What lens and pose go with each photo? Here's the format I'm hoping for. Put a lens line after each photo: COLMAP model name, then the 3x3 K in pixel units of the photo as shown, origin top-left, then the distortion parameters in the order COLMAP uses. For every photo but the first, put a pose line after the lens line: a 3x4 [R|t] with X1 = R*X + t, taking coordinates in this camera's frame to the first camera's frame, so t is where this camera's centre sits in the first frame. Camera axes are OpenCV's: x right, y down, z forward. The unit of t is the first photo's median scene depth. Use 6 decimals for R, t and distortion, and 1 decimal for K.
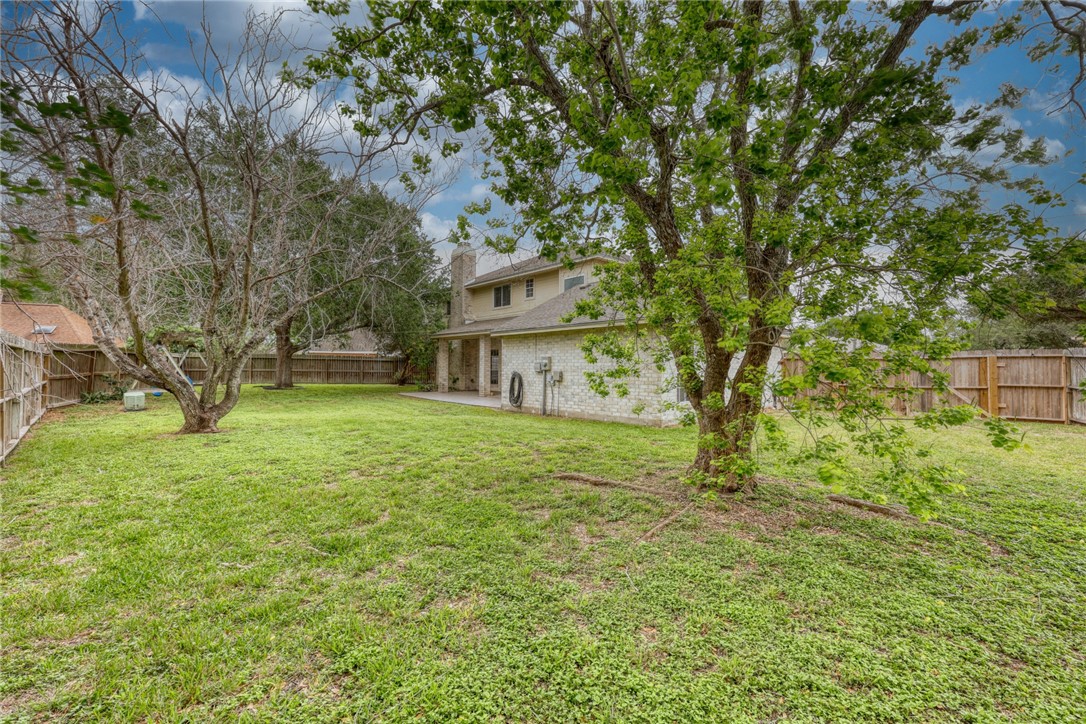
lens RADIAL K [[429.4, 0, 543.0], [0, 429.4, 362.0], [0, 0, 1]] dist [0.000863, 0.000094]
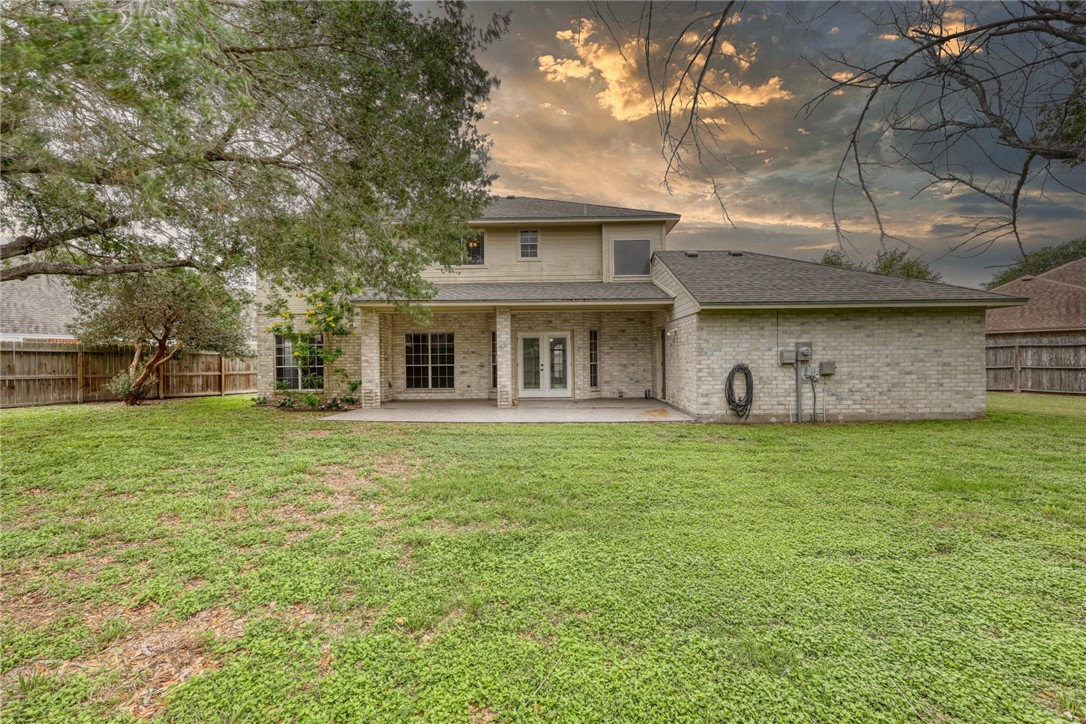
lens RADIAL K [[429.4, 0, 543.0], [0, 429.4, 362.0], [0, 0, 1]] dist [0.000863, 0.000094]
pose [[0.685060, -0.011134, 0.728401, -0.803418], [0.001655, 0.999904, 0.013728, 0.010054], [-0.728484, -0.008199, 0.685013, 0.803478]]
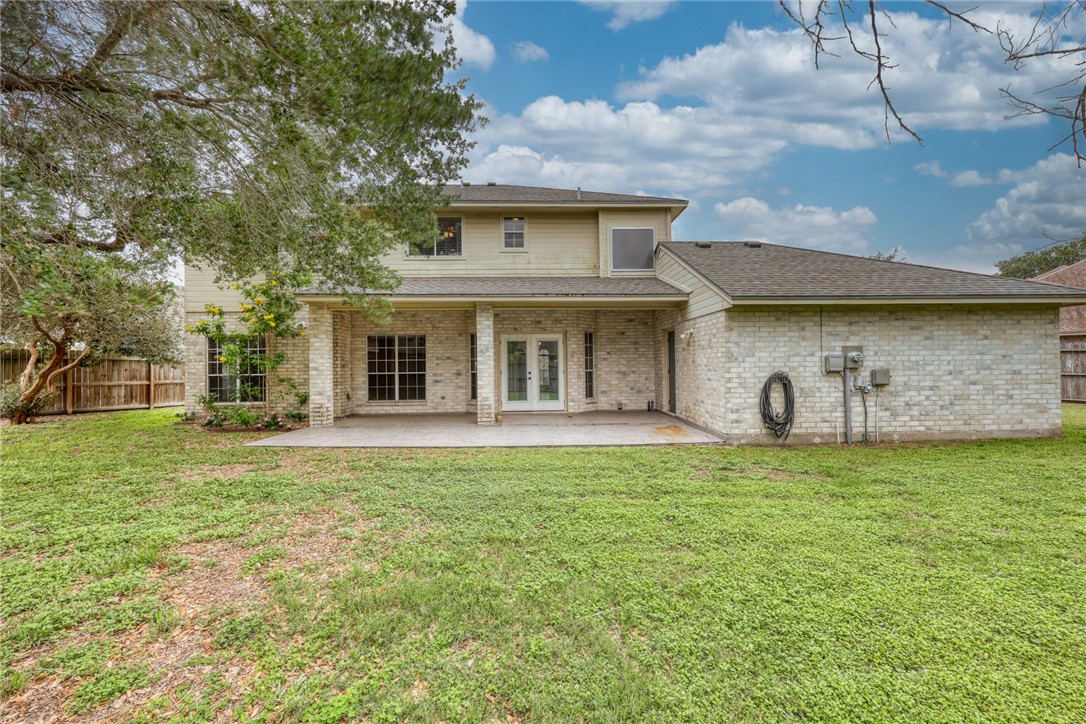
lens RADIAL K [[429.4, 0, 543.0], [0, 429.4, 362.0], [0, 0, 1]] dist [0.000863, 0.000094]
pose [[0.645451, -0.001925, 0.763799, -0.710273], [0.001885, 0.999998, 0.000927, 0.008599], [-0.763799, 0.000841, 0.645453, 0.920623]]
